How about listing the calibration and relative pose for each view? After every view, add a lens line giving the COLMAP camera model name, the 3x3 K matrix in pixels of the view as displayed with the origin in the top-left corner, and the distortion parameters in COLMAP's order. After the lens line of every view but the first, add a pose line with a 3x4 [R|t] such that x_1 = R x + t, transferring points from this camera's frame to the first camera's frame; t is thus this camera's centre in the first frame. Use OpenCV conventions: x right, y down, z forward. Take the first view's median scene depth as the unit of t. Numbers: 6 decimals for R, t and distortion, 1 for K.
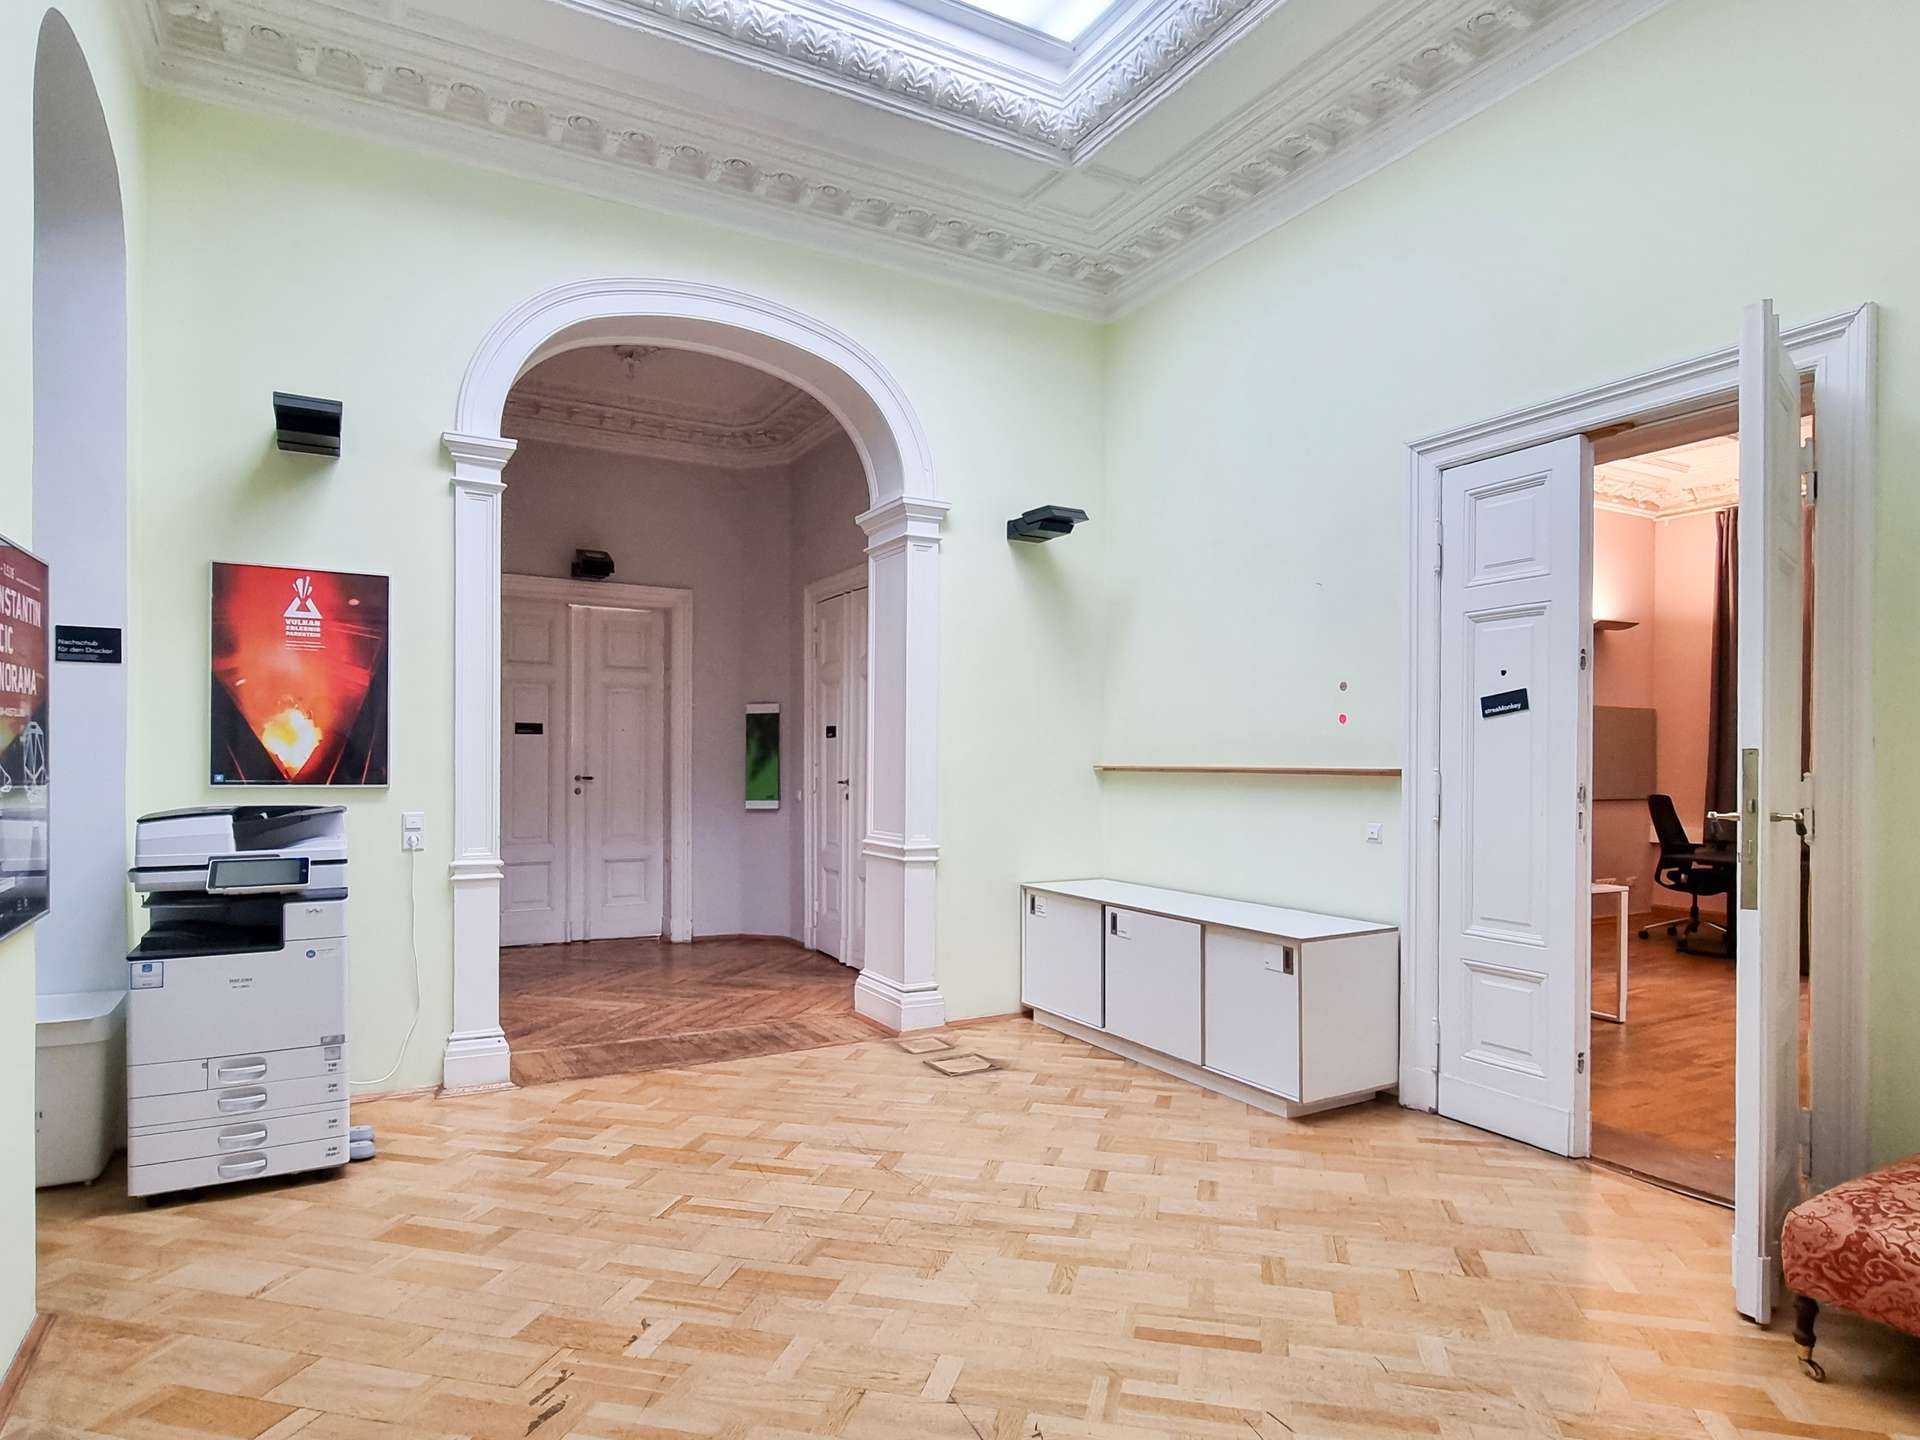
lens RADIAL K [[1211.8, 0, 960.0], [0, 1211.8, 720.0], [0, 0, 1]] dist [0.003897, 0.001281]
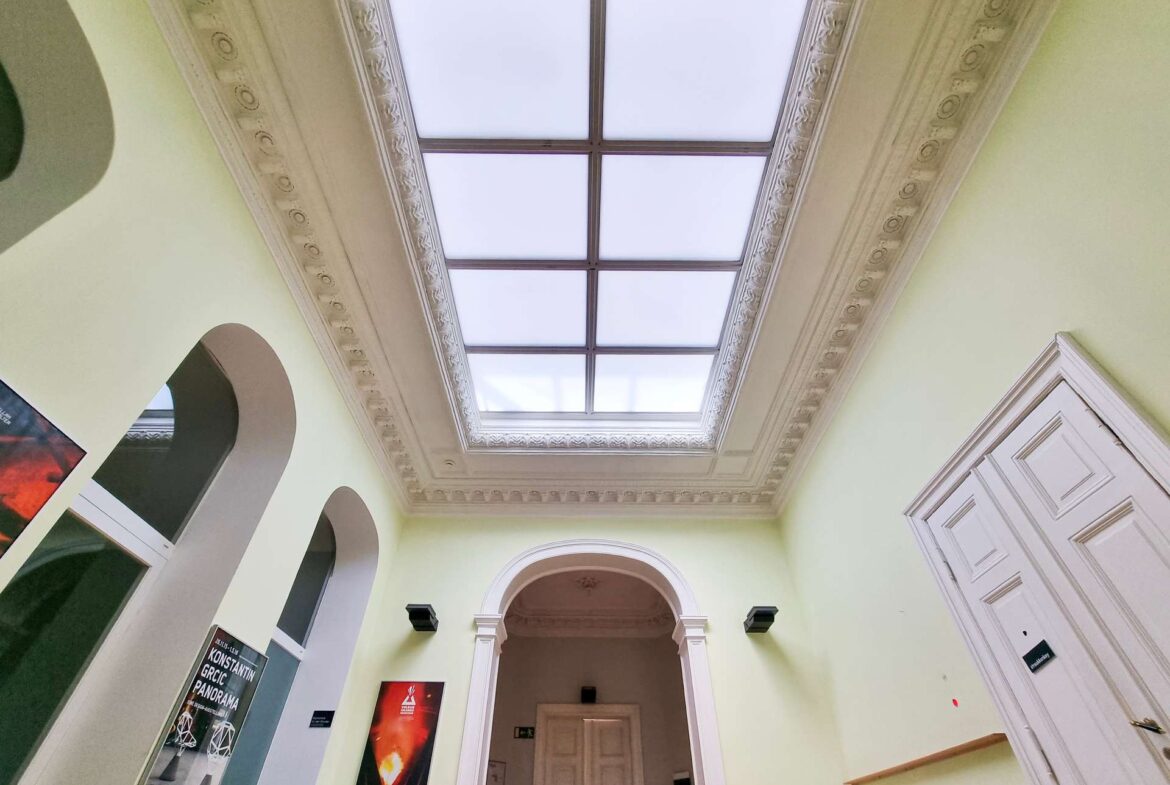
lens RADIAL K [[509.2, 0, 585.0], [0, 509.2, 392.5], [0, 0, 1]] dist [0.002117, 0.000408]
pose [[0.856452, -0.361334, -0.368683, 0.311629], [0.011674, 0.727562, -0.685943, 0.147036], [0.516094, 0.583173, 0.627340, 0.197354]]
